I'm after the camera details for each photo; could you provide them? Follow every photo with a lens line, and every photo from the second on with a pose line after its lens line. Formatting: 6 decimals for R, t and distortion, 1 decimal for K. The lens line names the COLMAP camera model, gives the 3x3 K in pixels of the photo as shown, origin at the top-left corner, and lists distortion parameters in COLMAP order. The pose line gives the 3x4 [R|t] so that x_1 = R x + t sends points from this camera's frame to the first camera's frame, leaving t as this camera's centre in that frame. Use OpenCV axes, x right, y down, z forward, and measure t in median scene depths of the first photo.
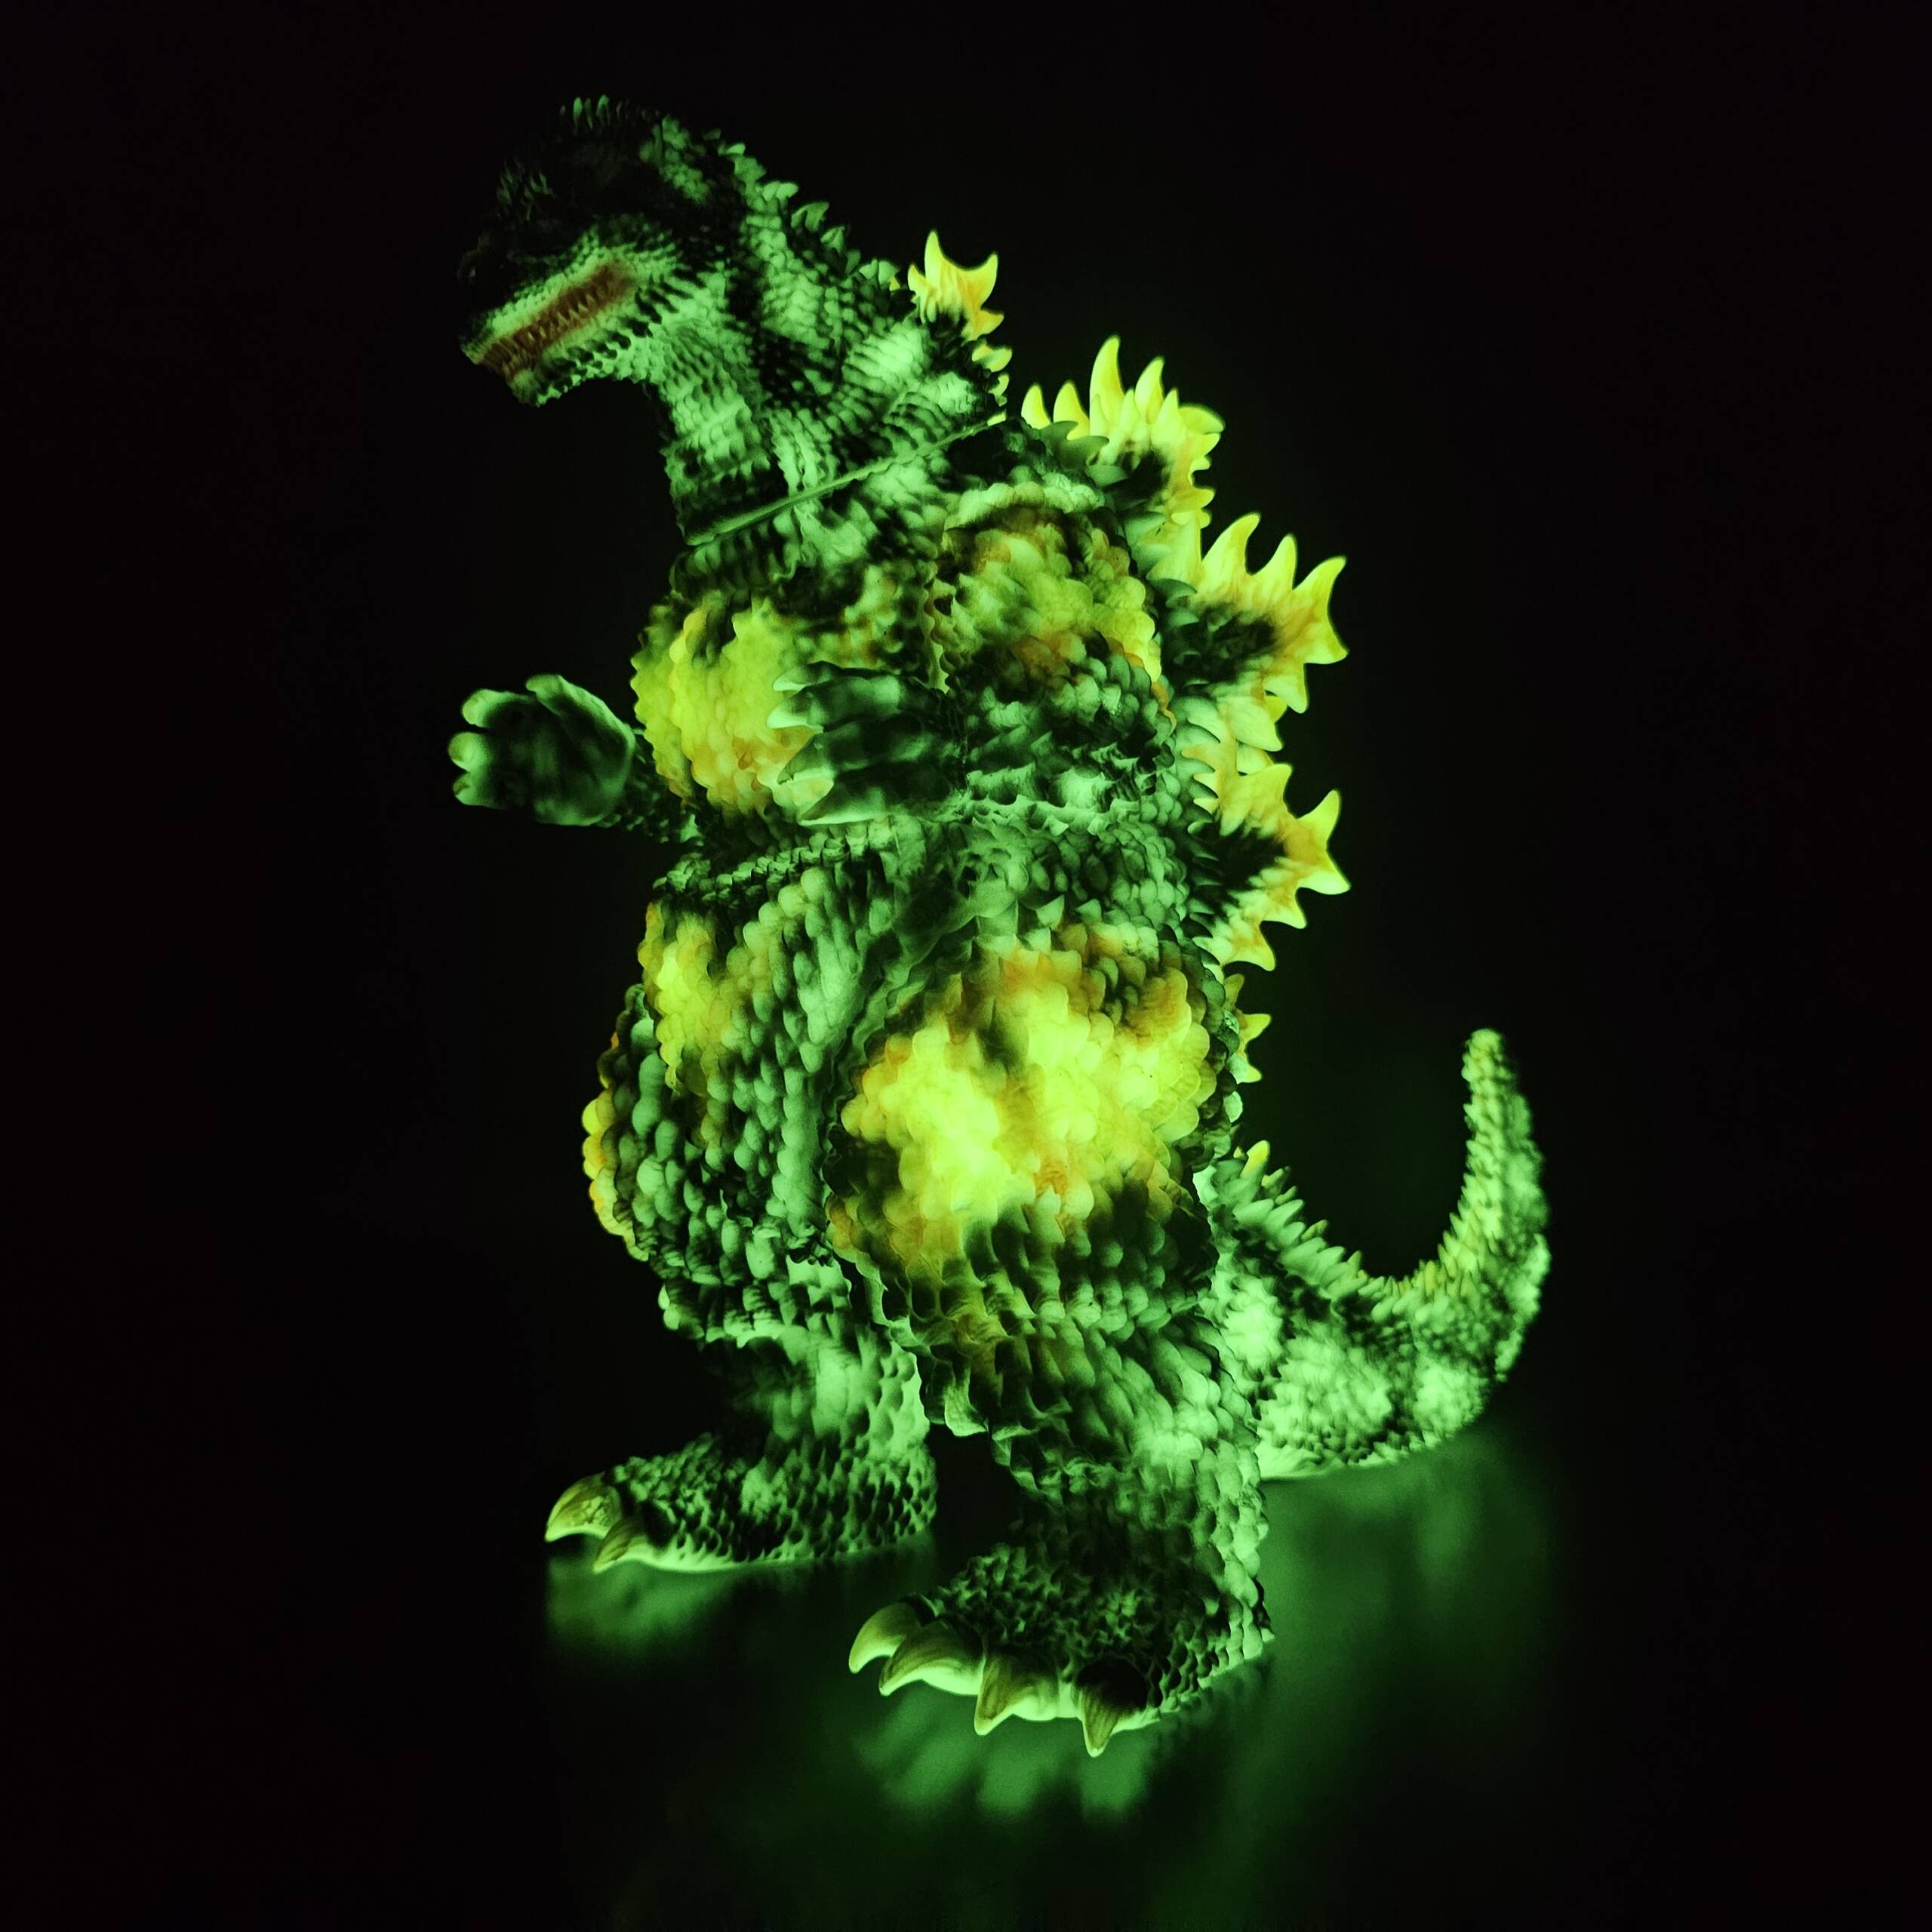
lens RADIAL K [[1781.9, 0, 971.7], [0, 1781.9, 979.0], [0, 0, 1]] dist [0.030300, -0.056956]
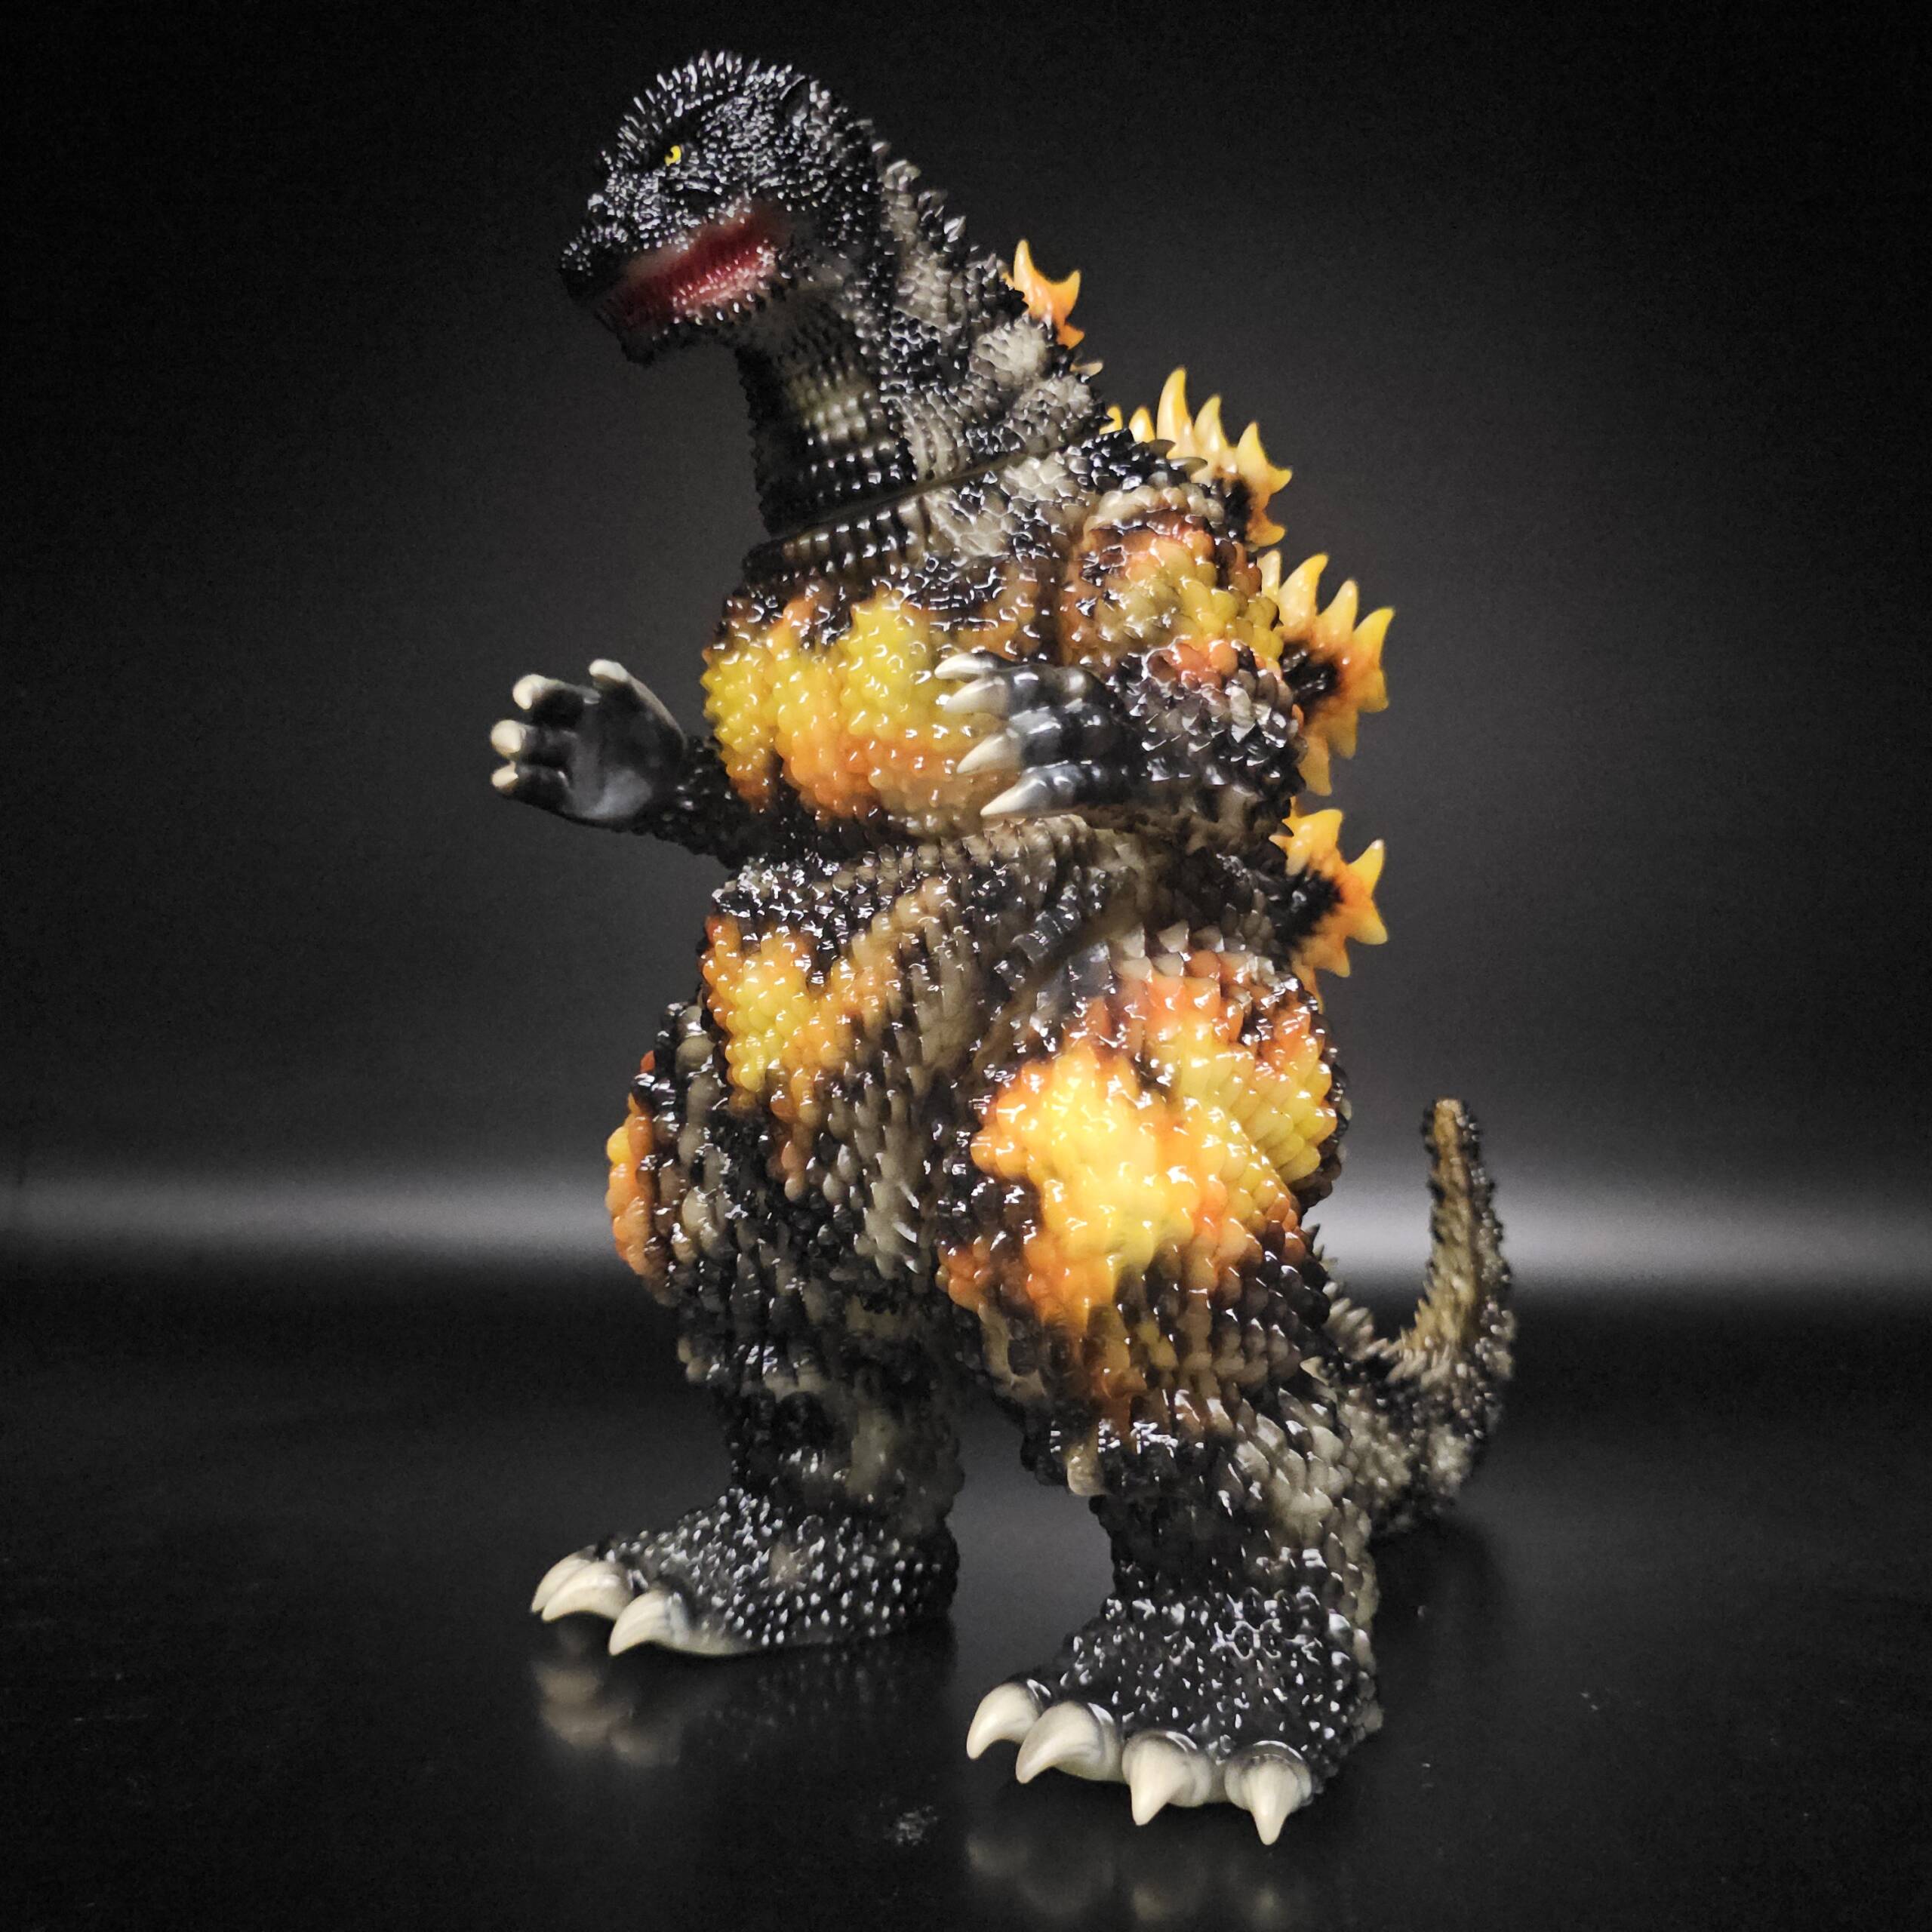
lens RADIAL K [[1781.9, 0, 979.6], [0, 1781.9, 962.3], [0, 0, 1]] dist [0.030300, -0.056956]
pose [[0.988509, 0.046008, 0.143989, -0.190392], [-0.037938, 0.997578, -0.058305, 0.034801], [-0.146323, 0.052172, 0.987860, 0.075629]]
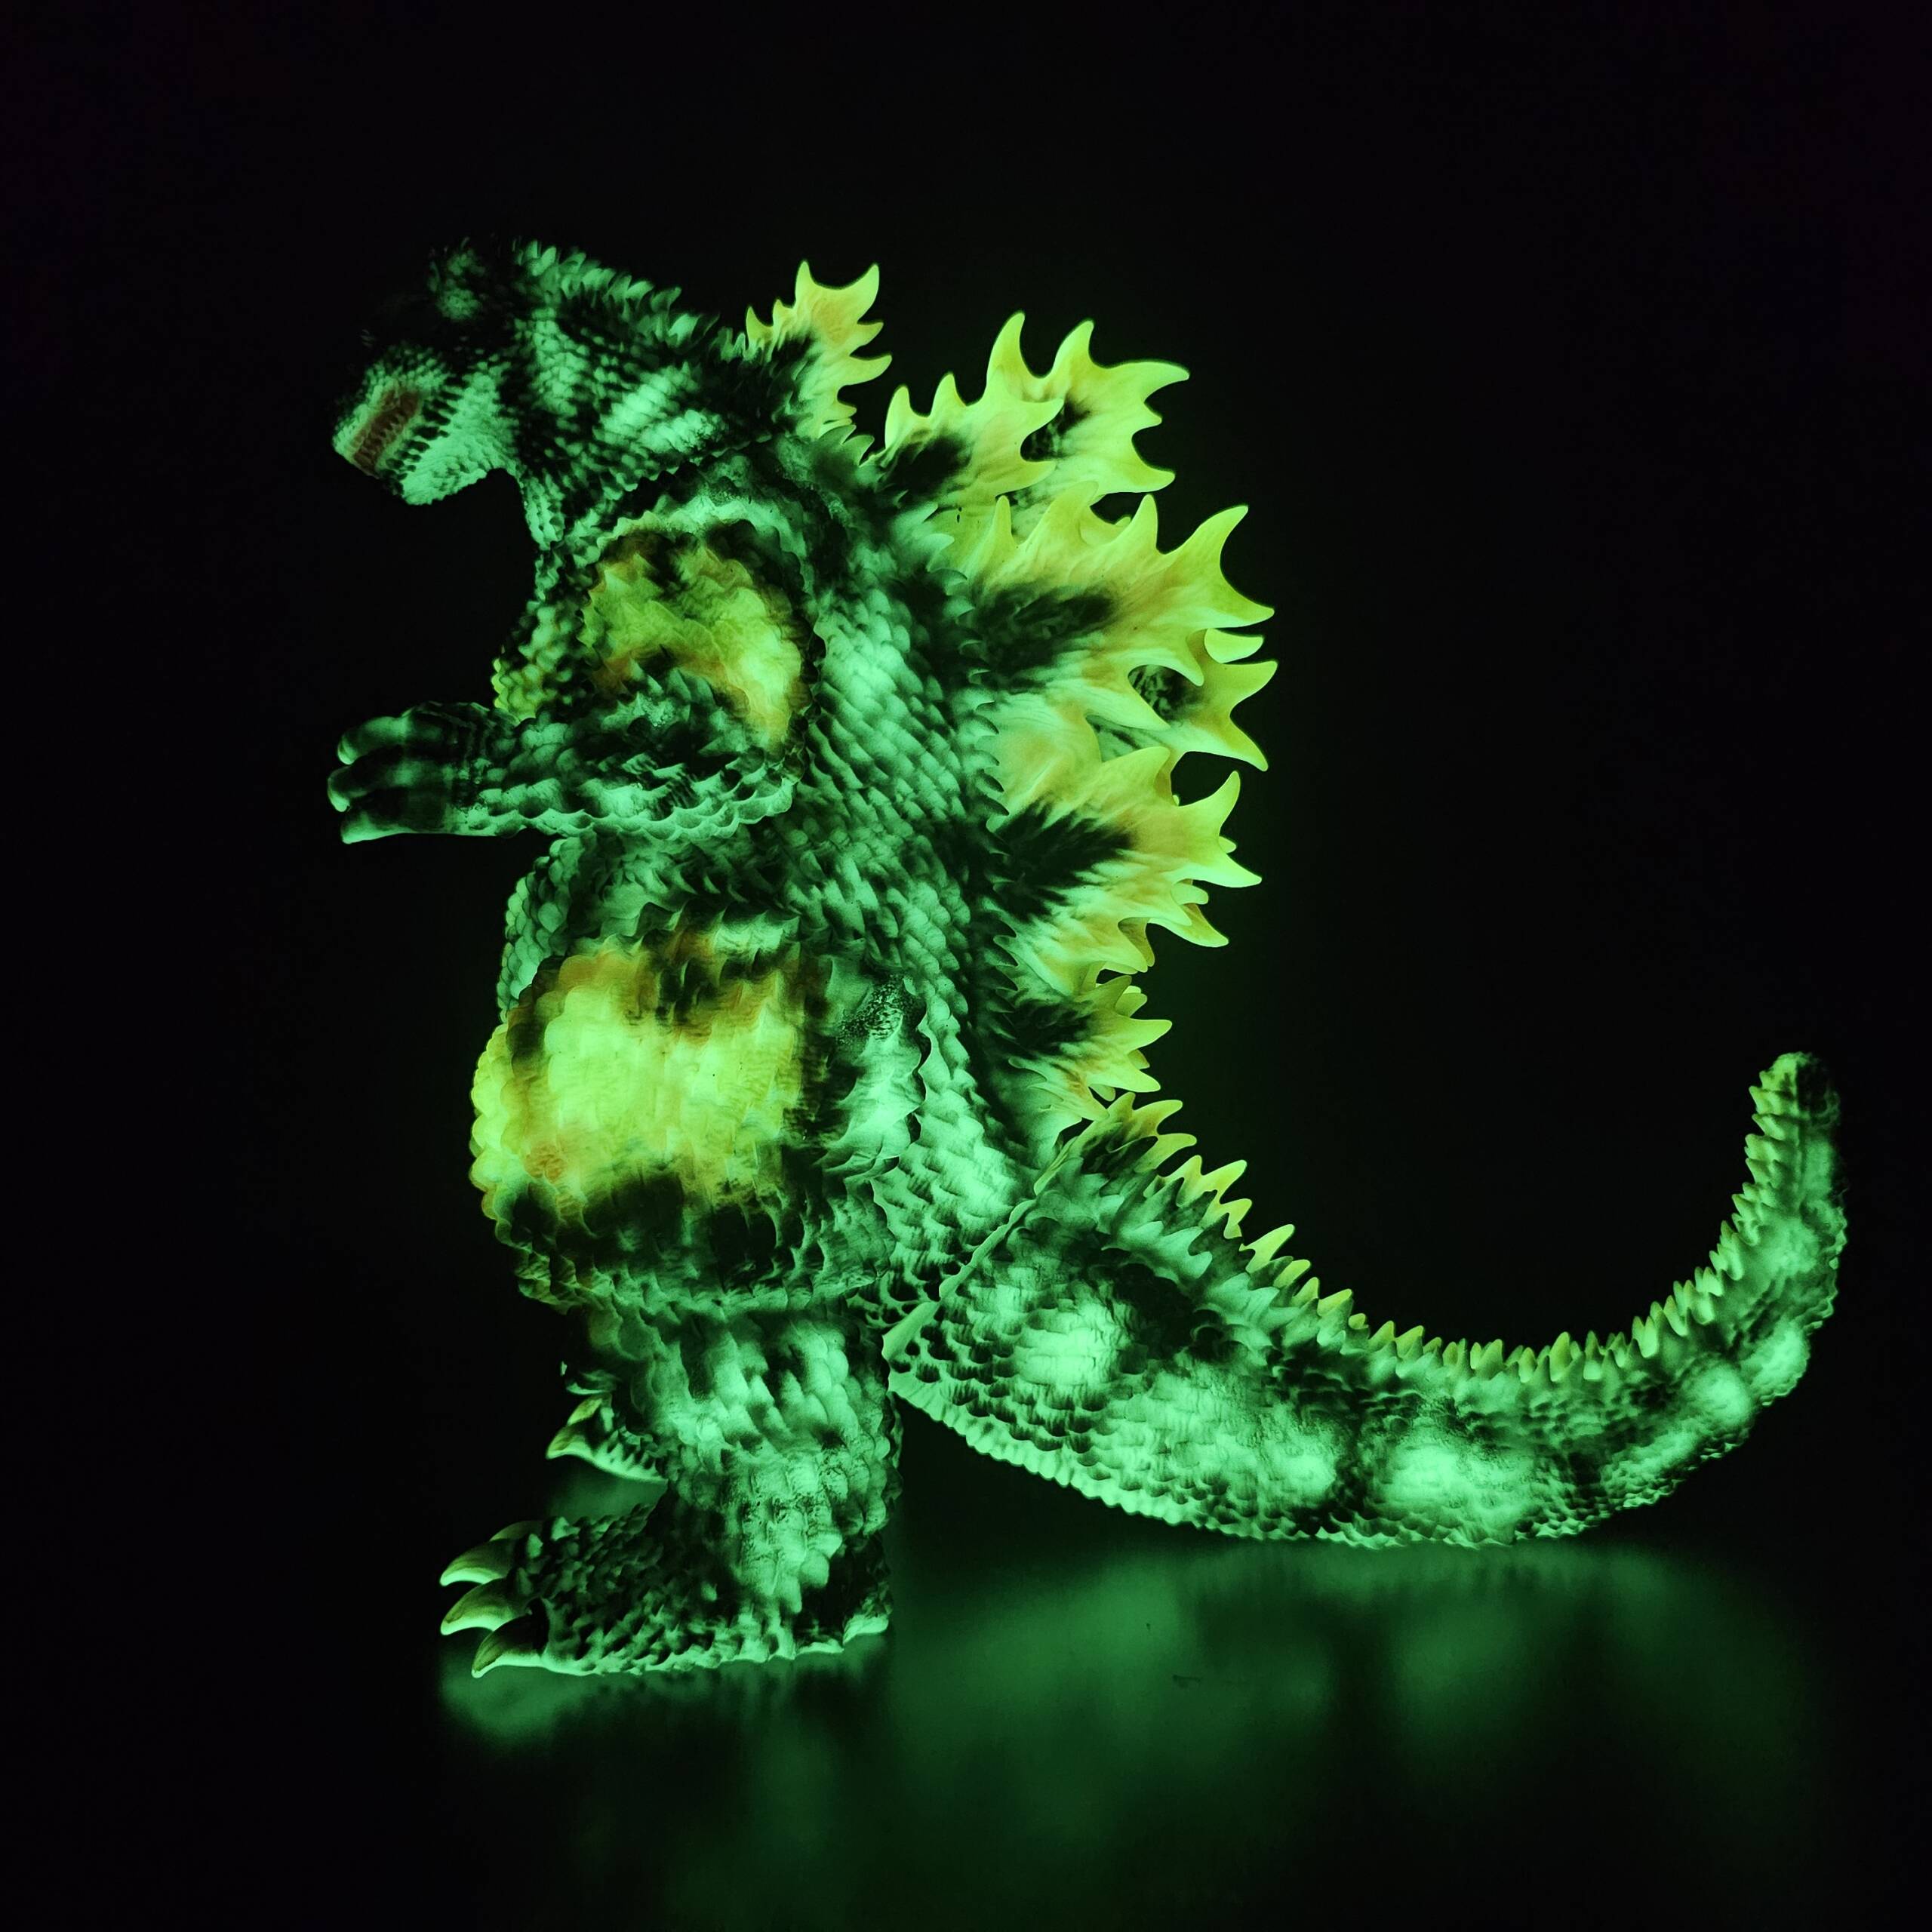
lens RADIAL K [[1781.9, 0, 1039.9], [0, 1781.9, 988.0], [0, 0, 1]] dist [0.030300, -0.056956]
pose [[0.754654, 0.030607, -0.655409, 0.883586], [-0.016047, 0.999474, 0.028197, -0.026358], [0.655927, -0.010762, 0.754748, 0.331622]]
